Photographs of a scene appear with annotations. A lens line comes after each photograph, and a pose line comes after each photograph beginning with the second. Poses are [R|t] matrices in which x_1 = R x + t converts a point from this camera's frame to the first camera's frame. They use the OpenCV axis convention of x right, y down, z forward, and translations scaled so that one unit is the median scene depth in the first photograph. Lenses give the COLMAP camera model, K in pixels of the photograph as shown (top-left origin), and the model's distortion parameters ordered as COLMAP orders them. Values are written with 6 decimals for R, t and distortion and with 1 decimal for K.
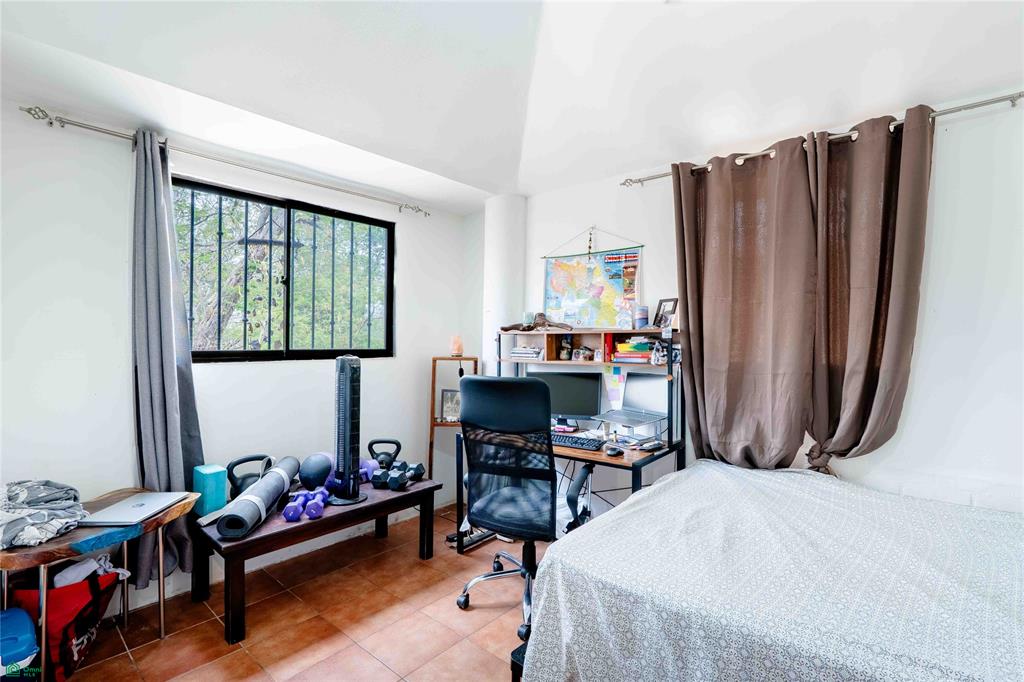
lens RADIAL K [[482.6, 0, 507.5], [0, 482.6, 336.8], [0, 0, 1]] dist [-0.002792, -0.000329]
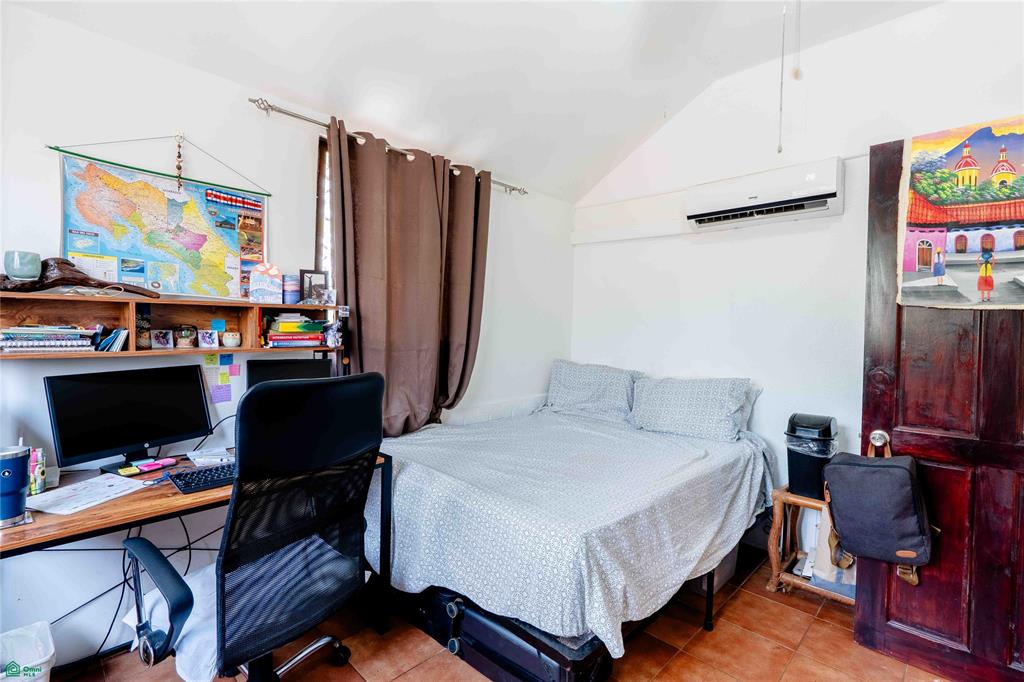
lens RADIAL K [[482.6, 0, 507.5], [0, 482.6, 336.8], [0, 0, 1]] dist [-0.002792, -0.000329]
pose [[0.044440, -0.016442, 0.998877, -0.468117], [-0.019619, 0.999657, 0.017328, 0.016744], [-0.998819, -0.020367, 0.044102, 0.572033]]
